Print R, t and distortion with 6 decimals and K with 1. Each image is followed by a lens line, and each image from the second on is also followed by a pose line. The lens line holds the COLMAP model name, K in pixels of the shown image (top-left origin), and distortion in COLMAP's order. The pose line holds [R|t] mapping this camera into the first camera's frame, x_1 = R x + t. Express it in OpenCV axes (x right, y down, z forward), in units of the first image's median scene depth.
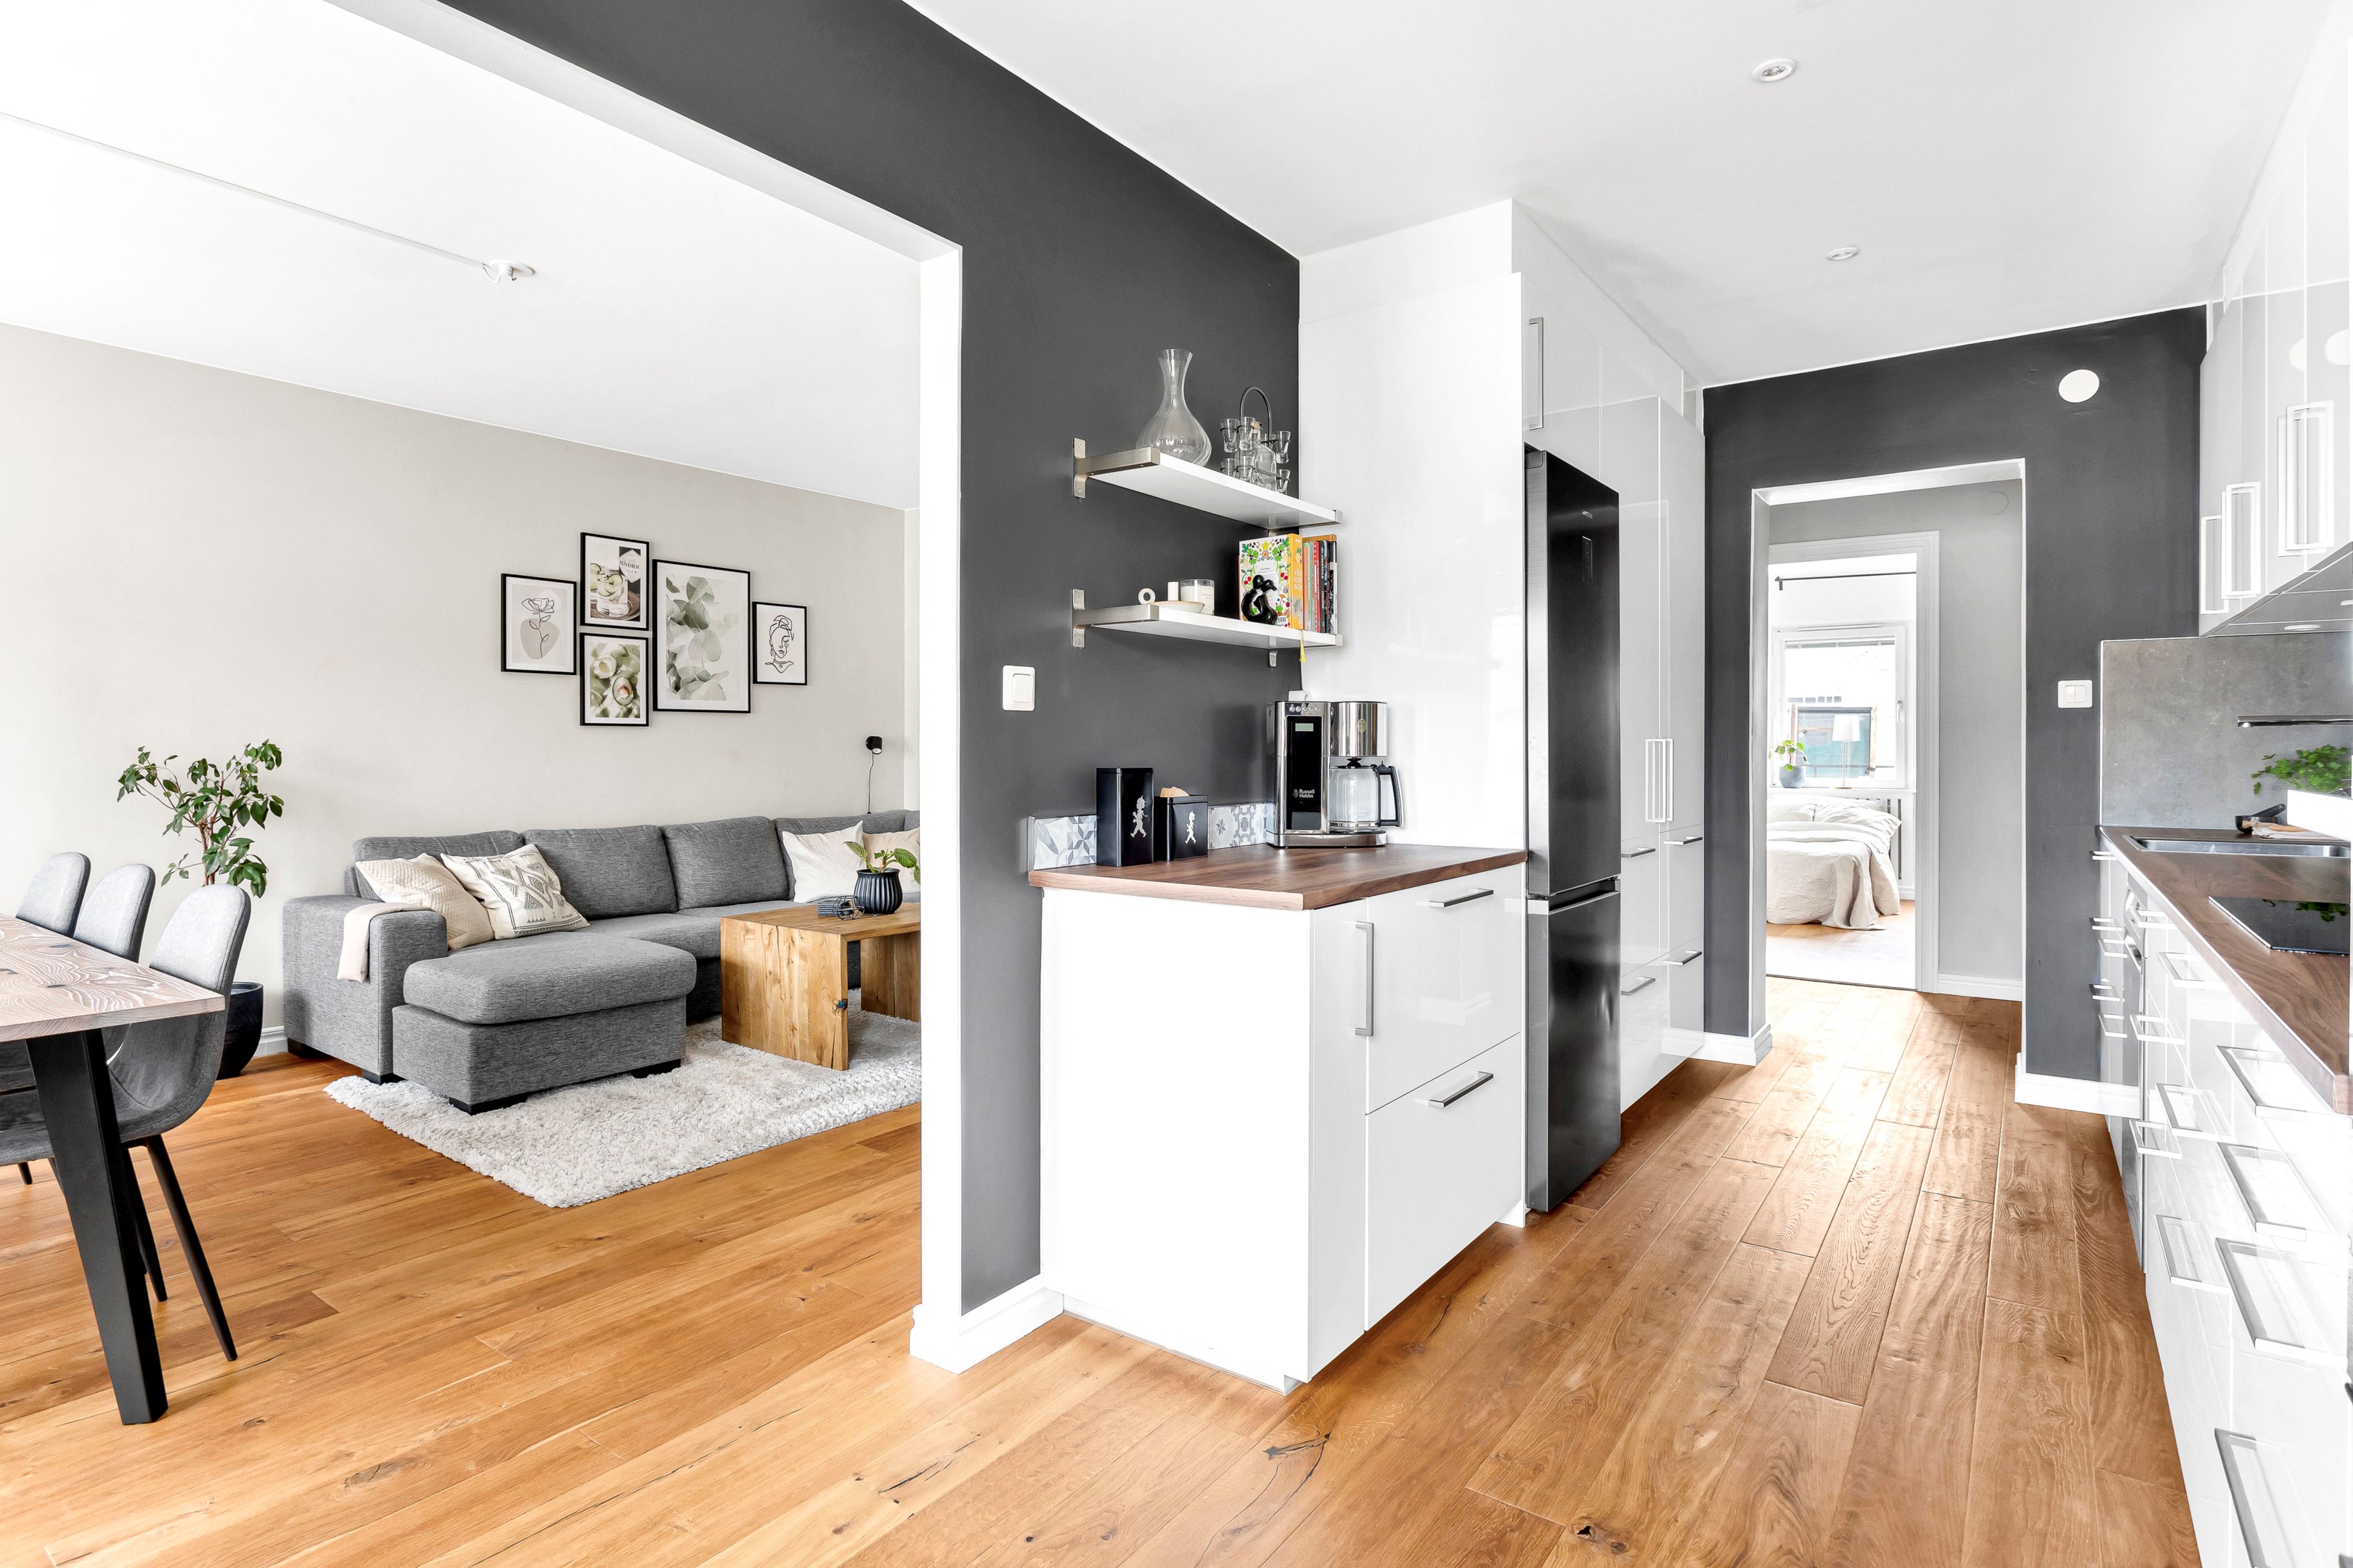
lens RADIAL K [[1166.2, 0, 1176.5], [0, 1166.2, 784.0], [0, 0, 1]] dist [-0.001276, -0.000102]
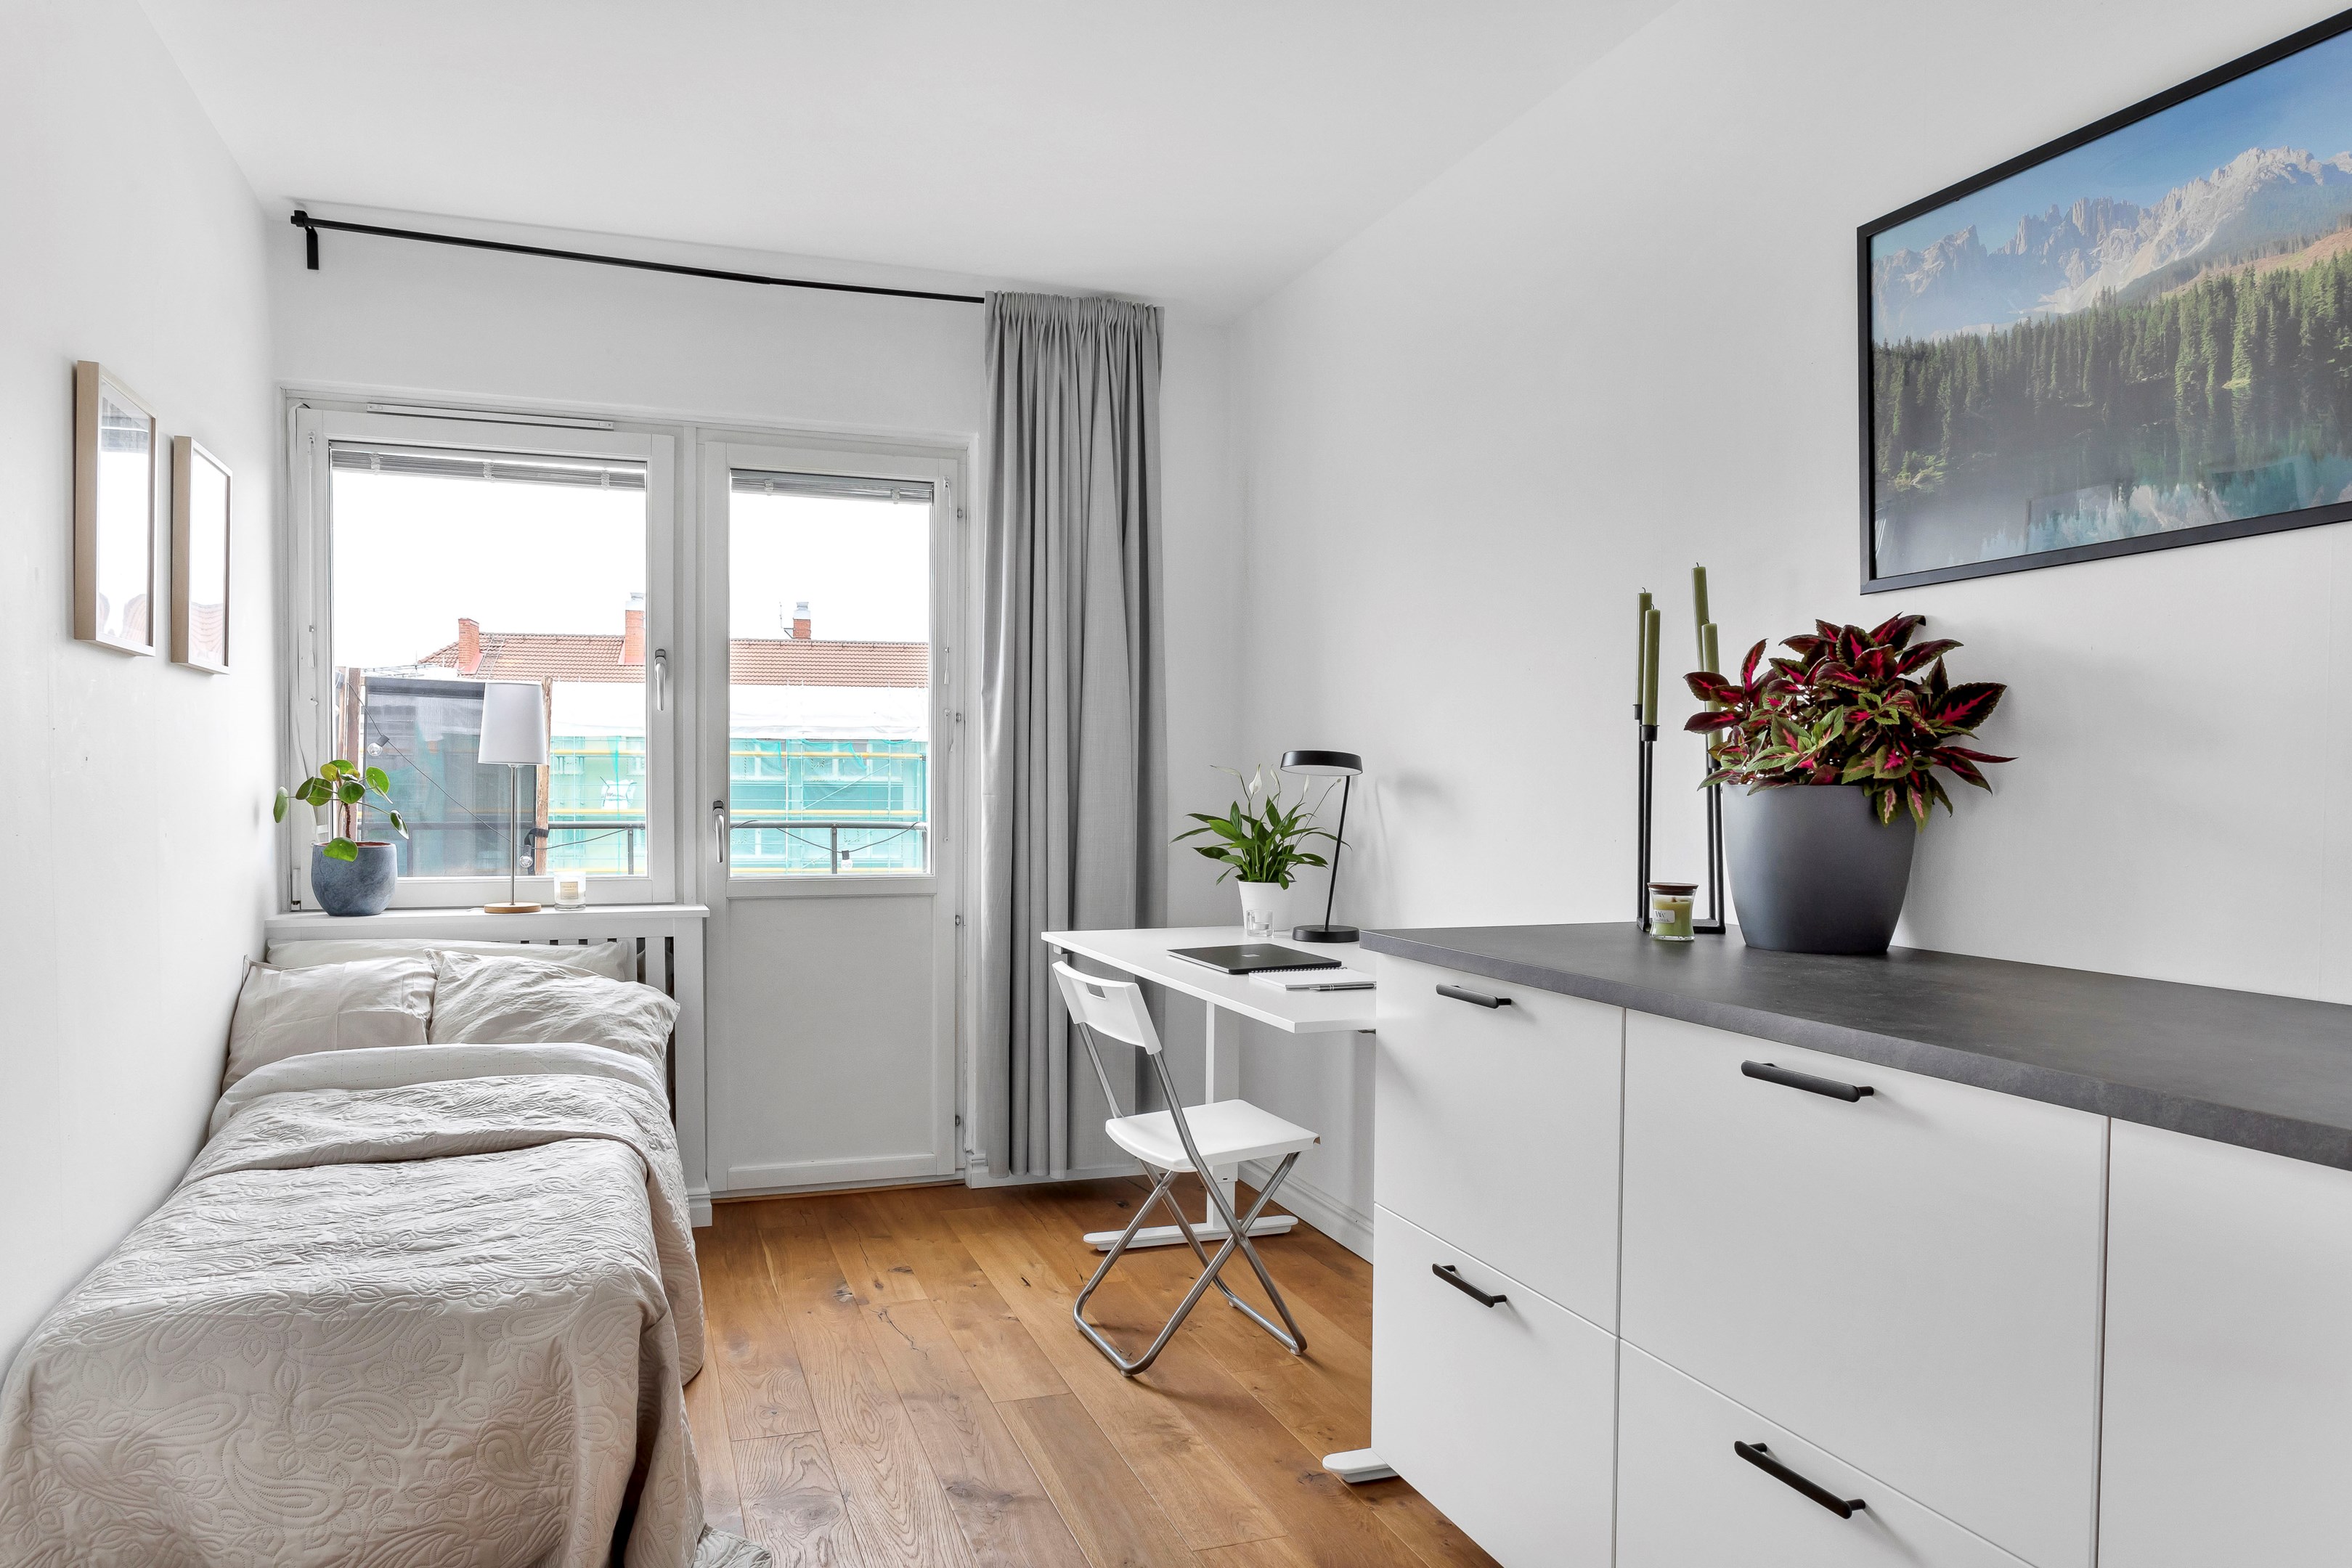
lens RADIAL K [[1564.6, 0, 1176.0], [0, 1564.6, 784.0], [0, 0, 1]] dist [-0.000222, 0.001130]
pose [[0.561677, 0.004205, 0.827346, 0.323119], [0.017383, 0.999706, -0.016882, -0.021527], [-0.827174, 0.023864, 0.561439, 0.616564]]
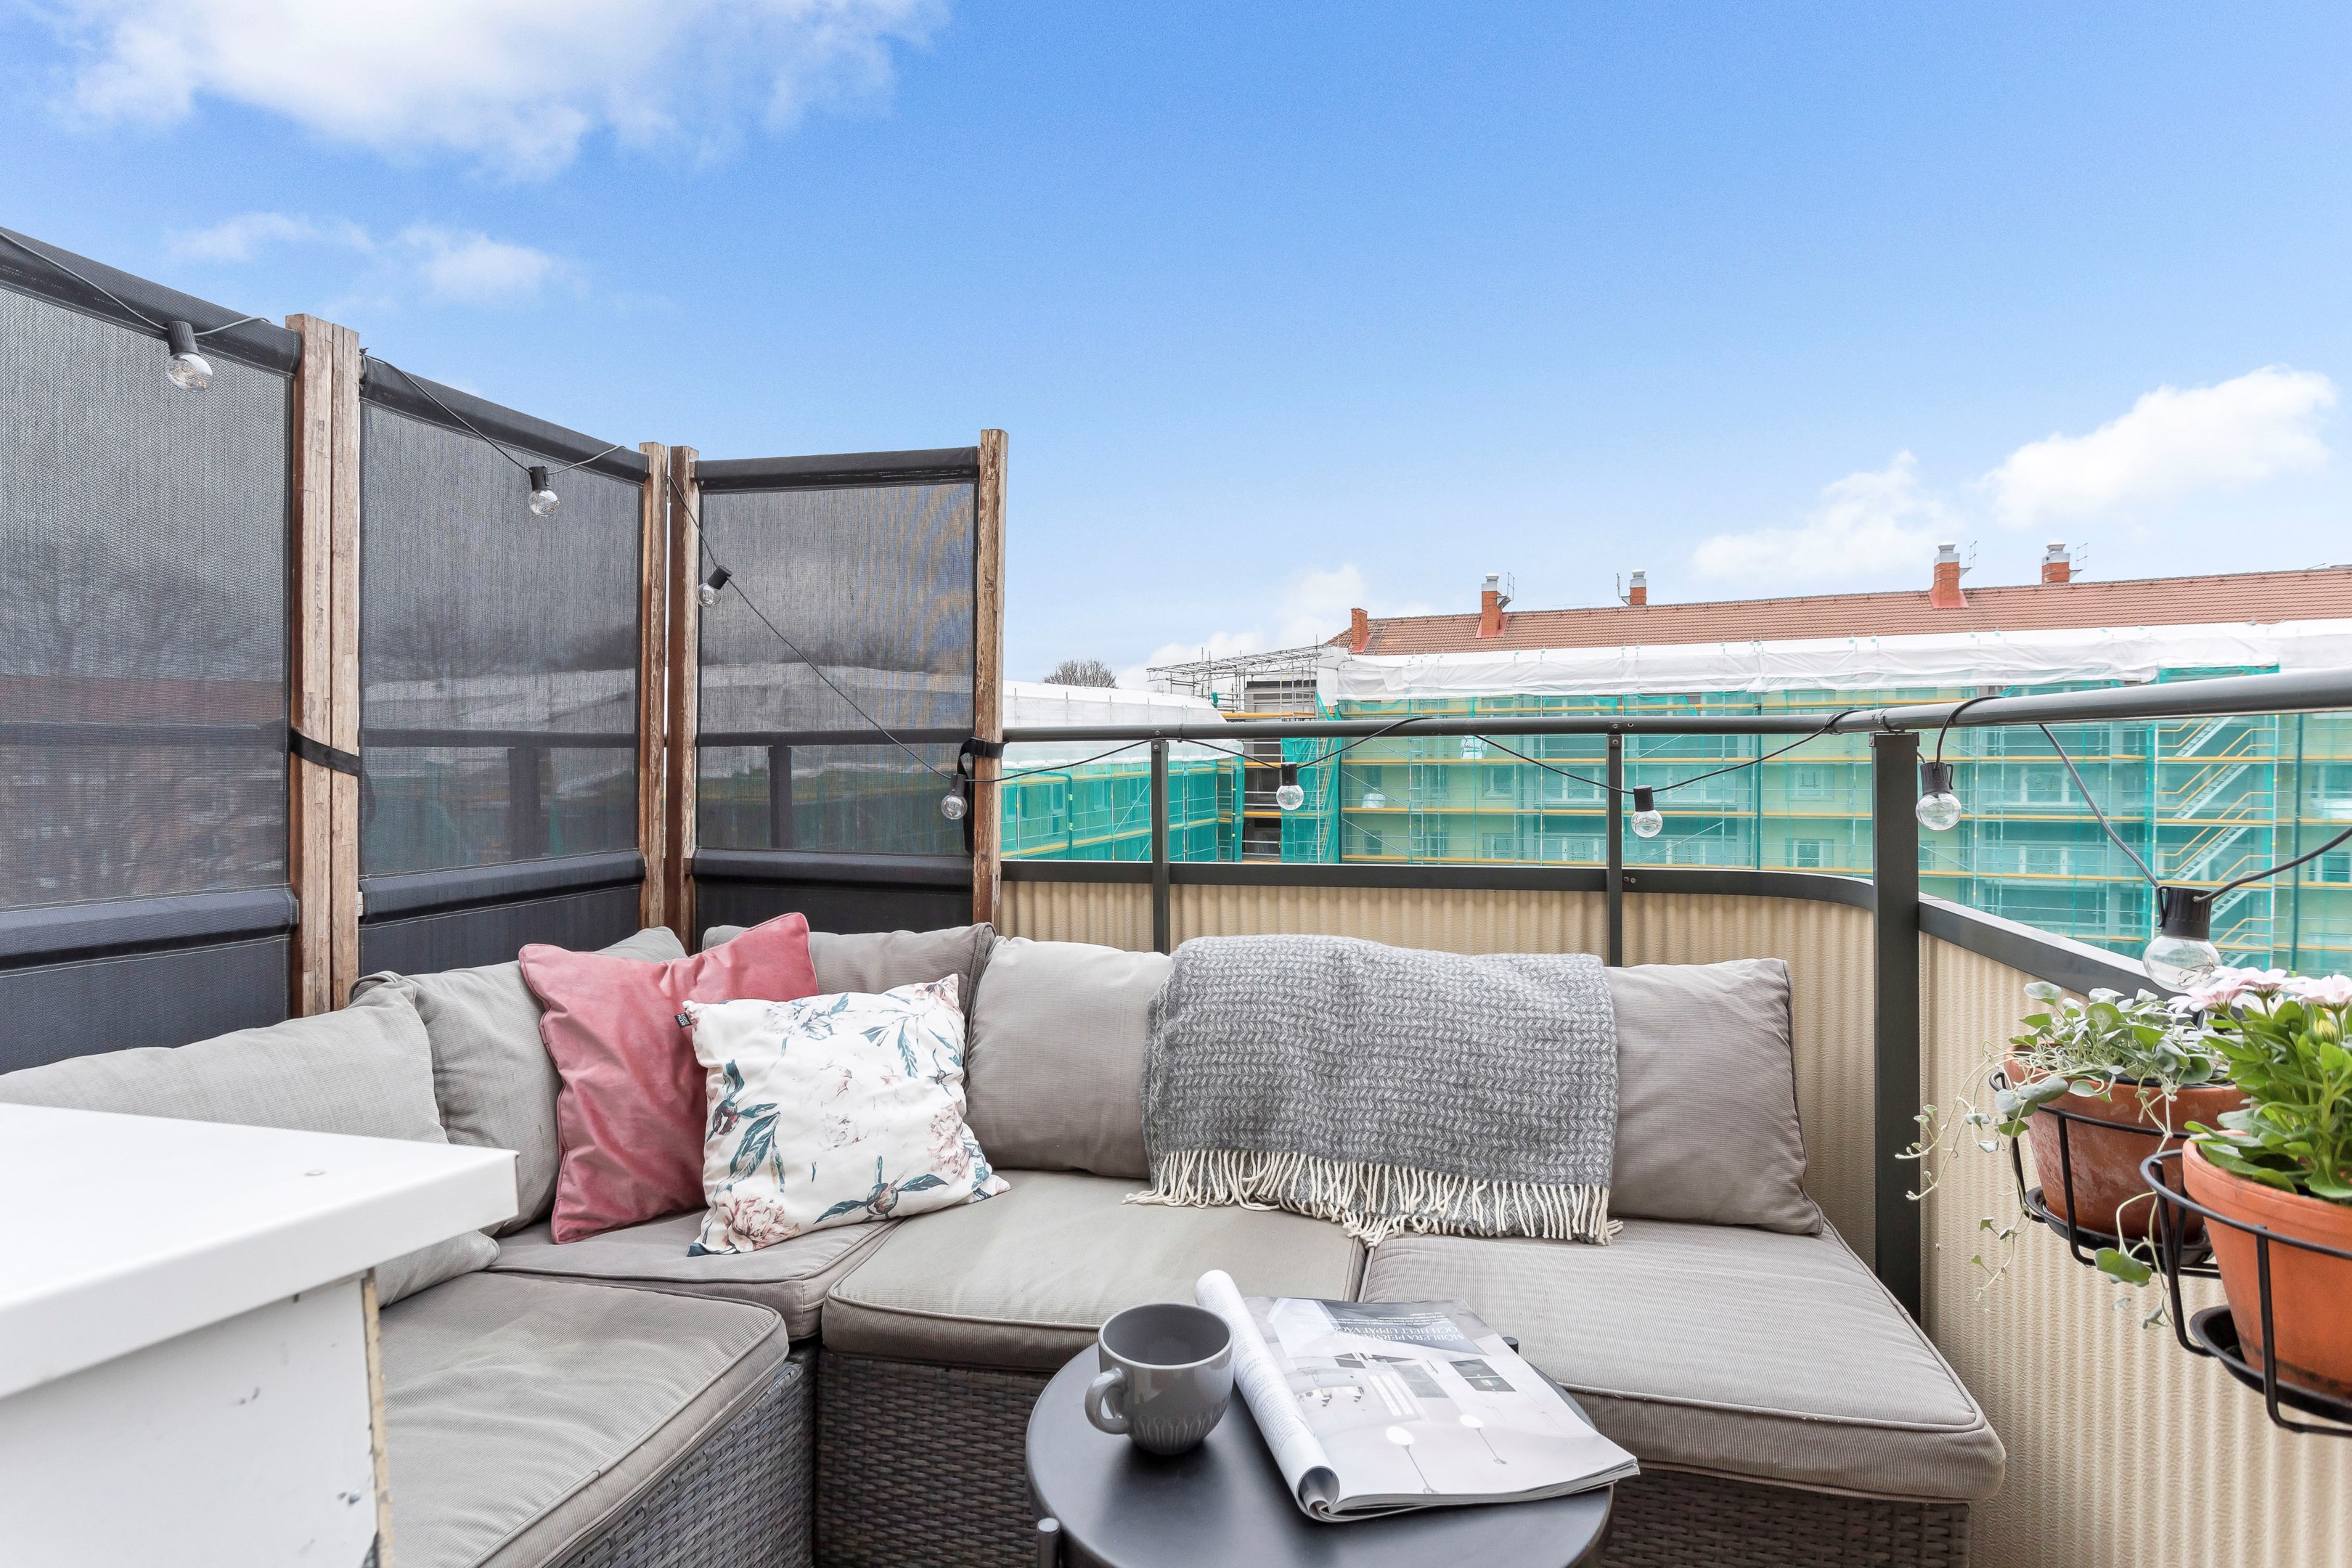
lens RADIAL K [[1165.8, 0, 1176.0], [0, 1165.8, 784.0], [0, 0, 1]] dist [-0.001276, -0.000102]
pose [[0.937355, -0.022276, 0.347663, 0.560647], [0.022784, 0.999737, 0.002627, -0.013183], [-0.347631, 0.005459, 0.937616, 0.856879]]
